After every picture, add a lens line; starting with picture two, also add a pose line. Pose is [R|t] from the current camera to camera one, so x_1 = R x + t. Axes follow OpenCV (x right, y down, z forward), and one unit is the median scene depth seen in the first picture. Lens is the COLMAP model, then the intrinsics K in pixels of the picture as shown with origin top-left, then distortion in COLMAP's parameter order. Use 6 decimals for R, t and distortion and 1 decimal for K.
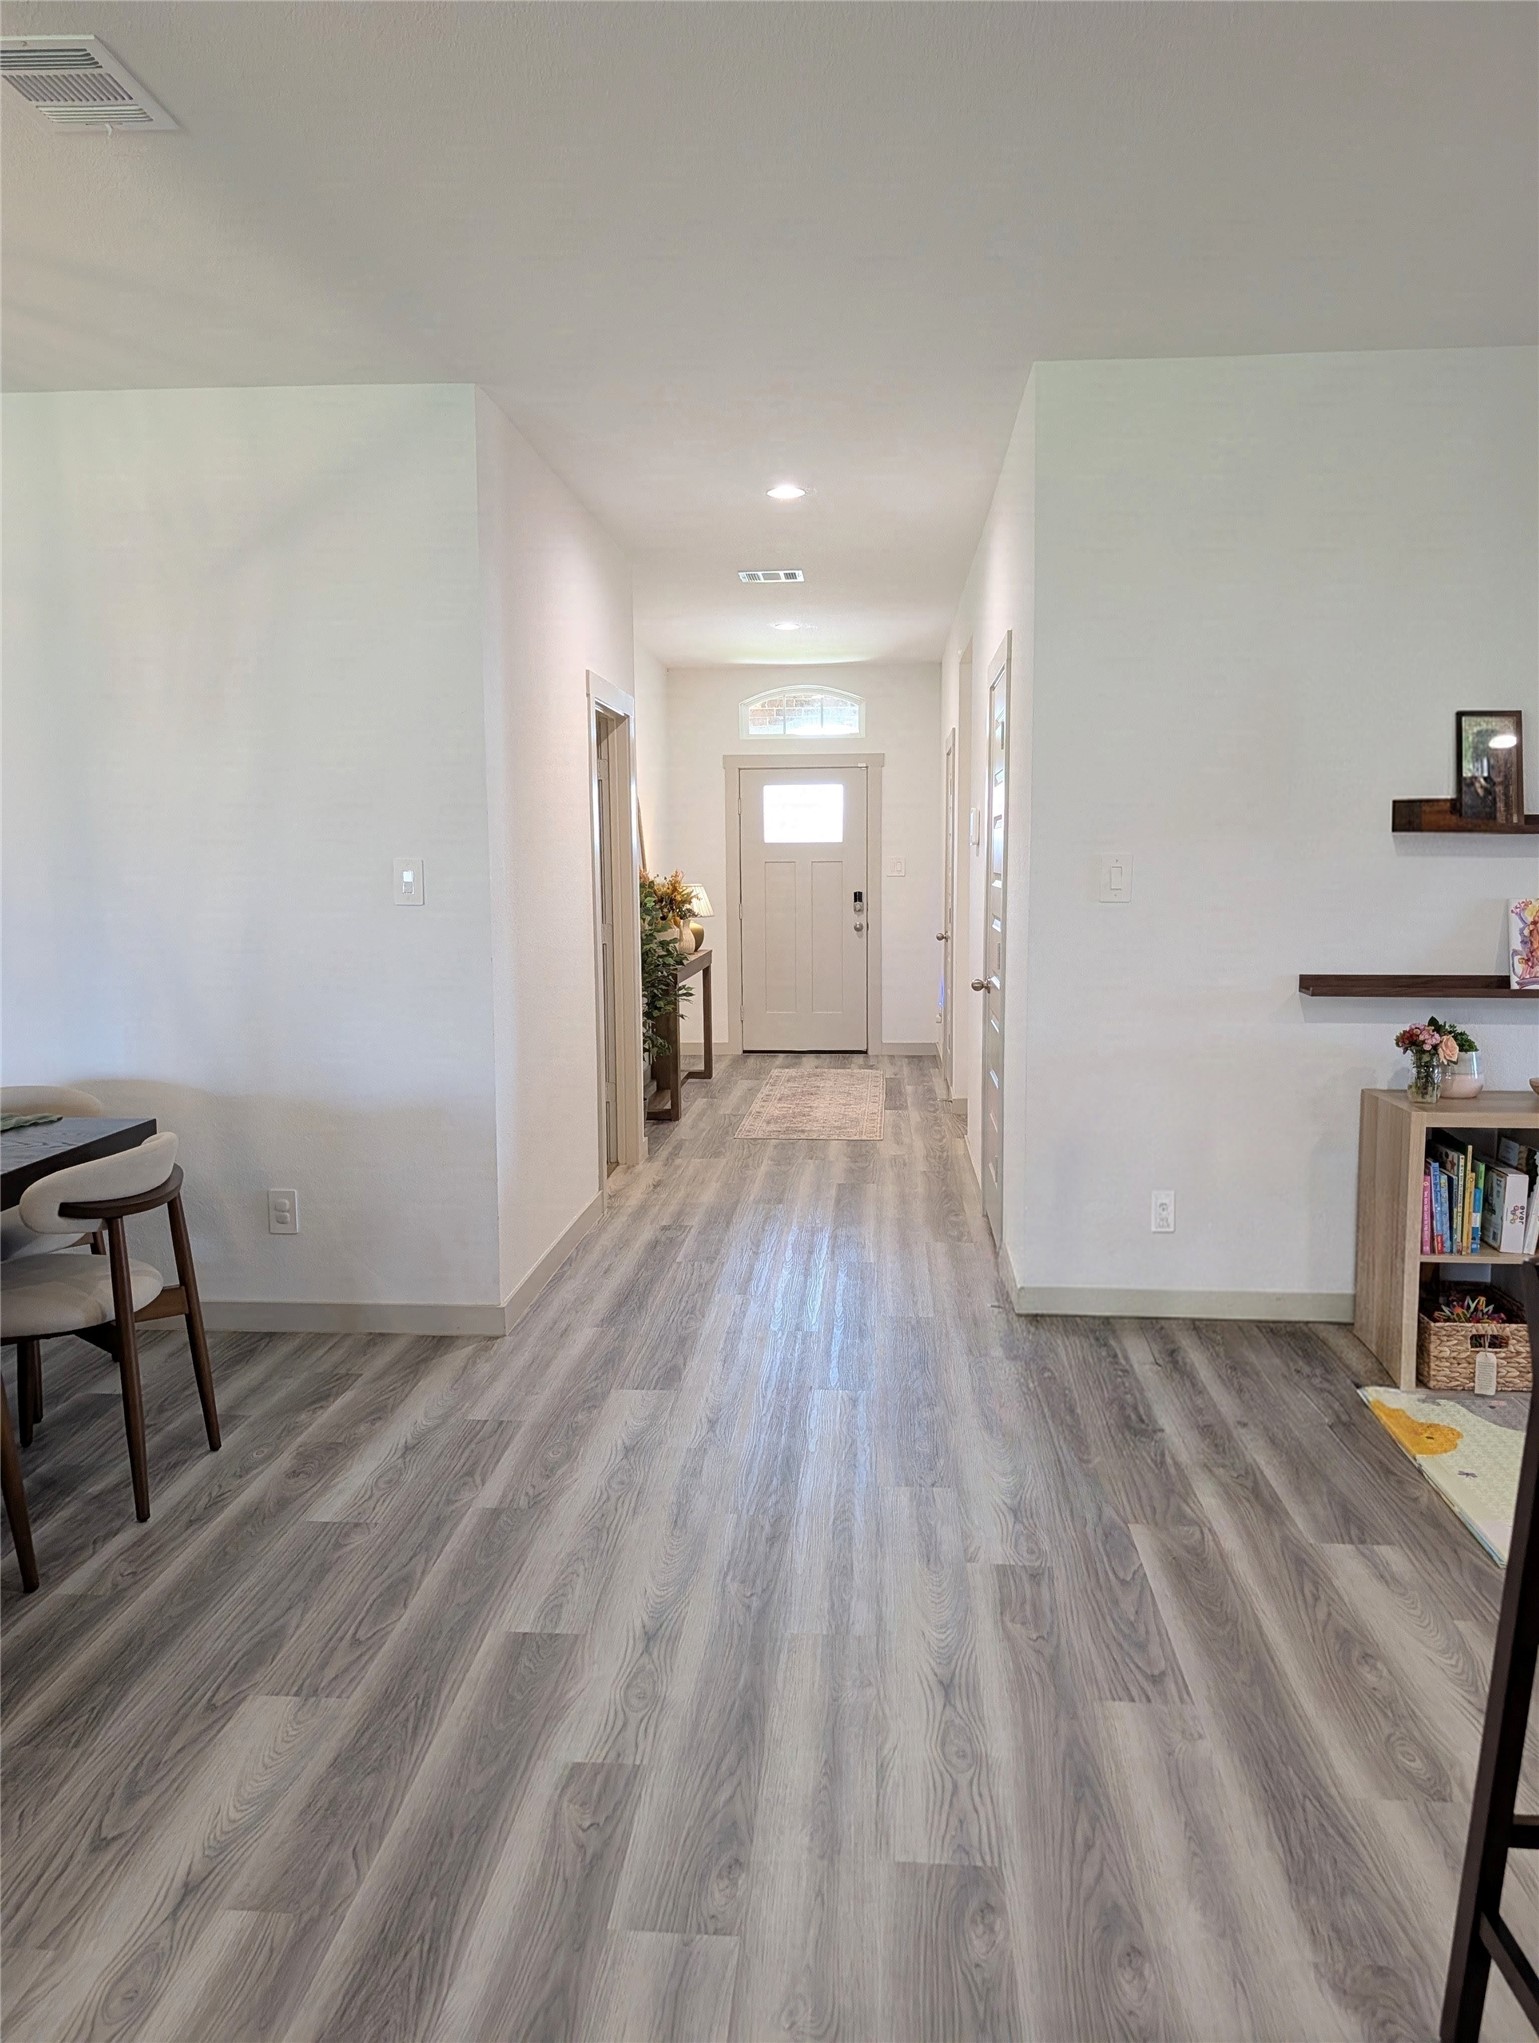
lens RADIAL K [[1454.6, 0, 769.5], [0, 1454.6, 1021.5], [0, 0, 1]] dist [0.023679, -0.004590]
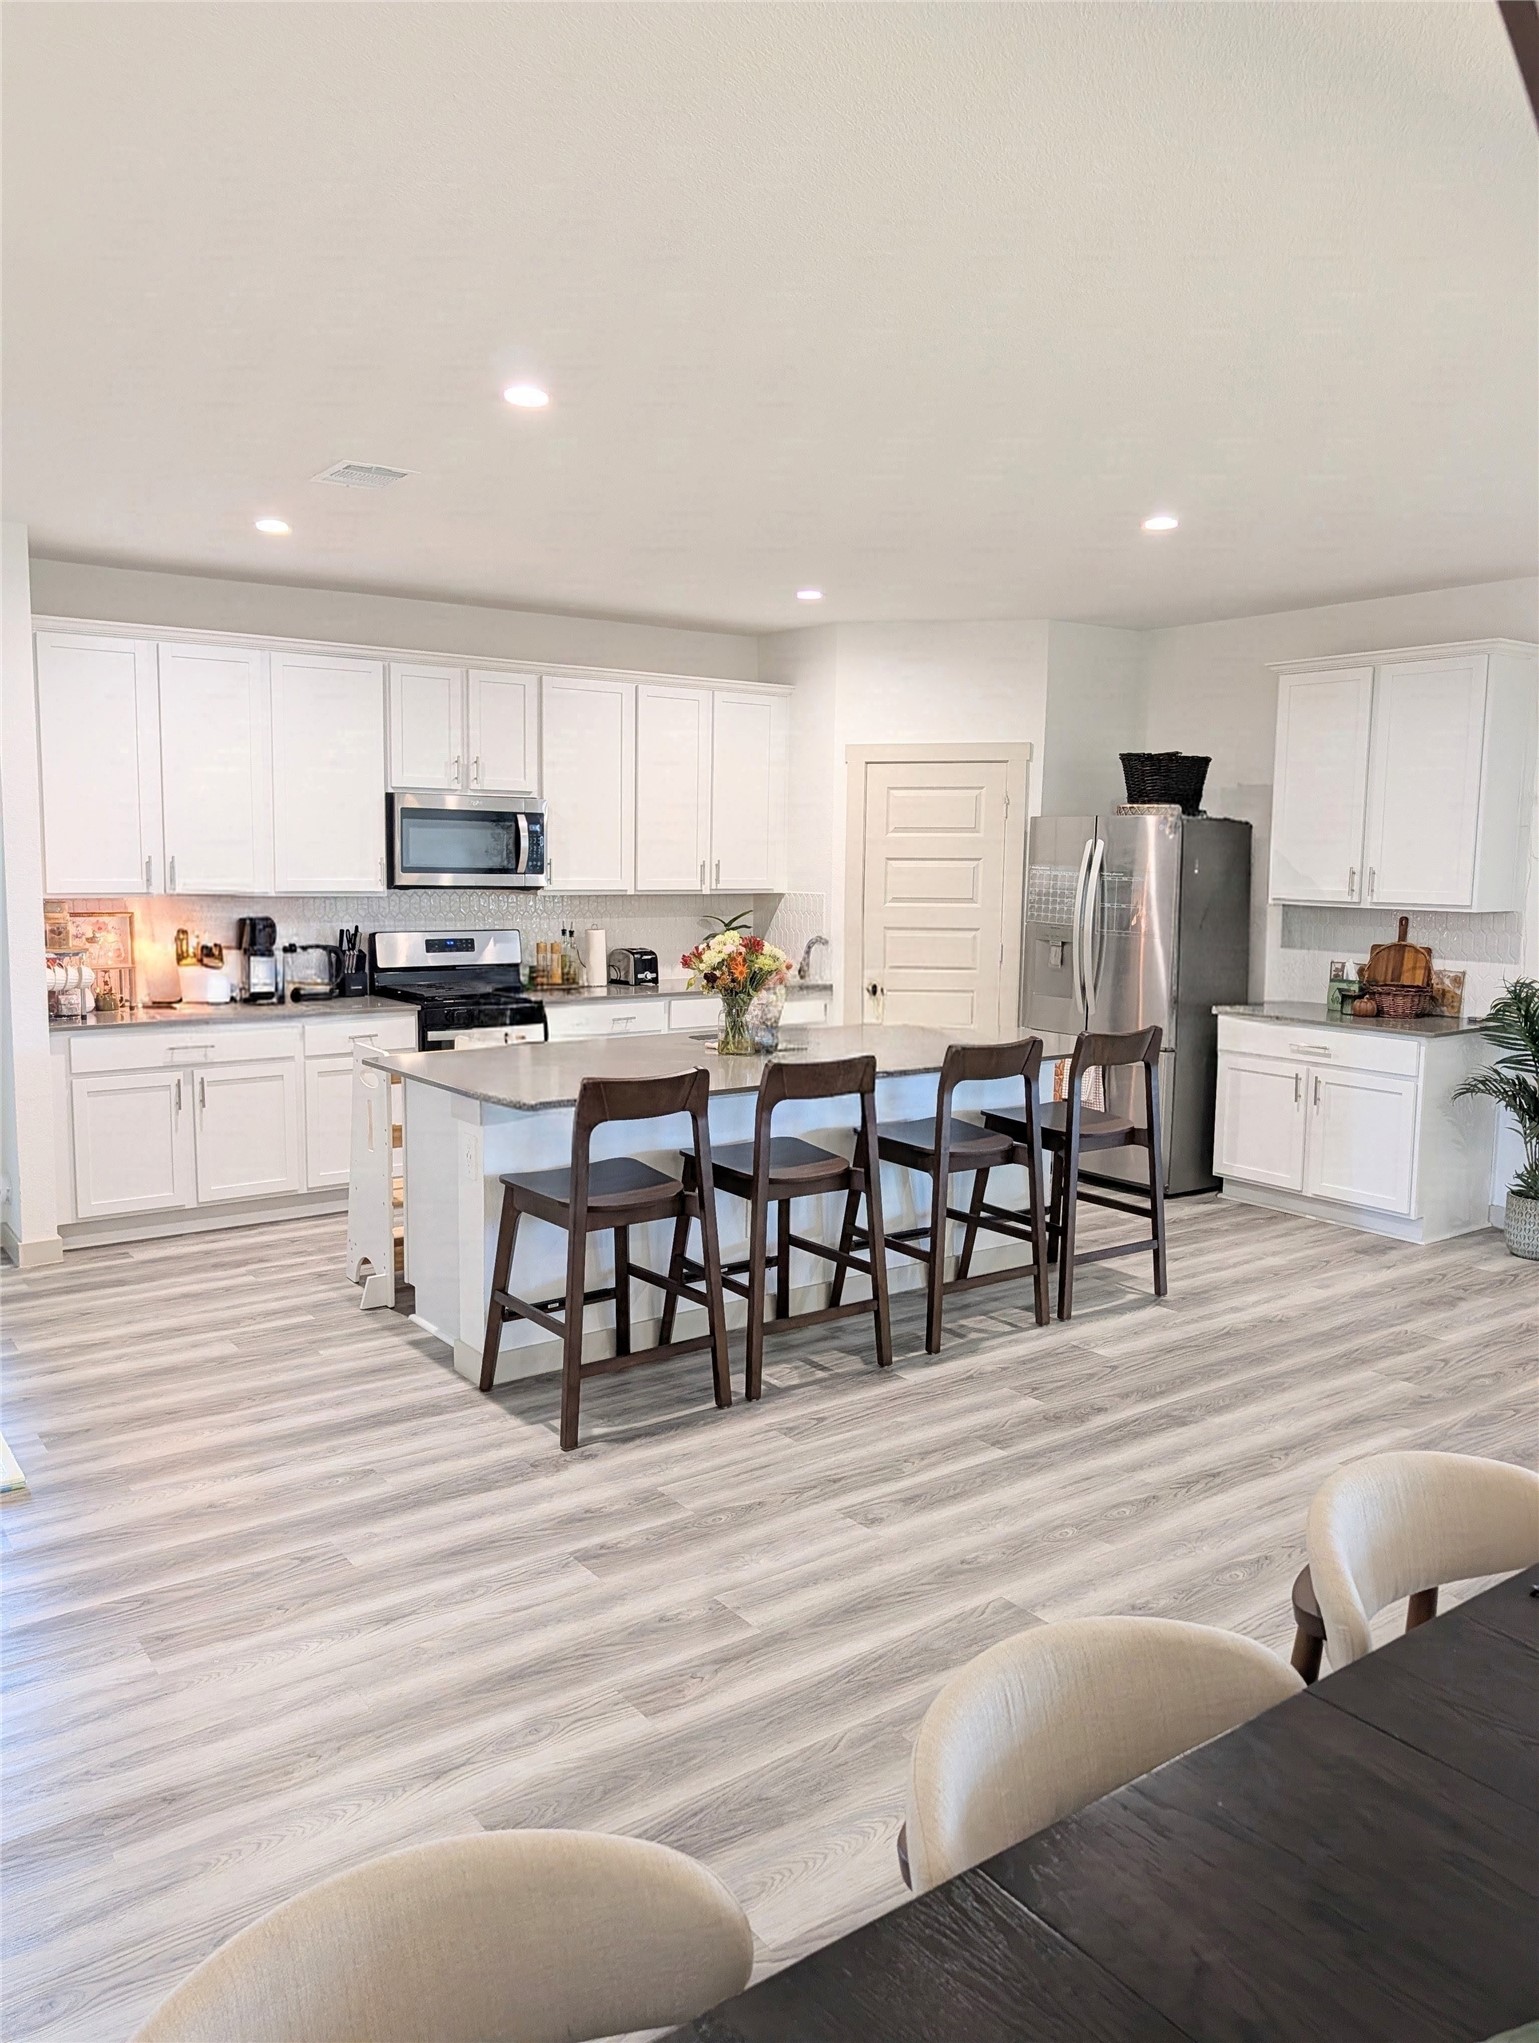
lens RADIAL K [[1463.1, 0, 769.5], [0, 1463.1, 1021.5], [0, 0, 1]] dist [0.036818, -0.040632]
pose [[-0.652155, -0.087406, 0.753030, -0.538637], [0.075887, 0.980815, 0.179566, -0.124684], [-0.754278, 0.174250, -0.633010, 0.820939]]
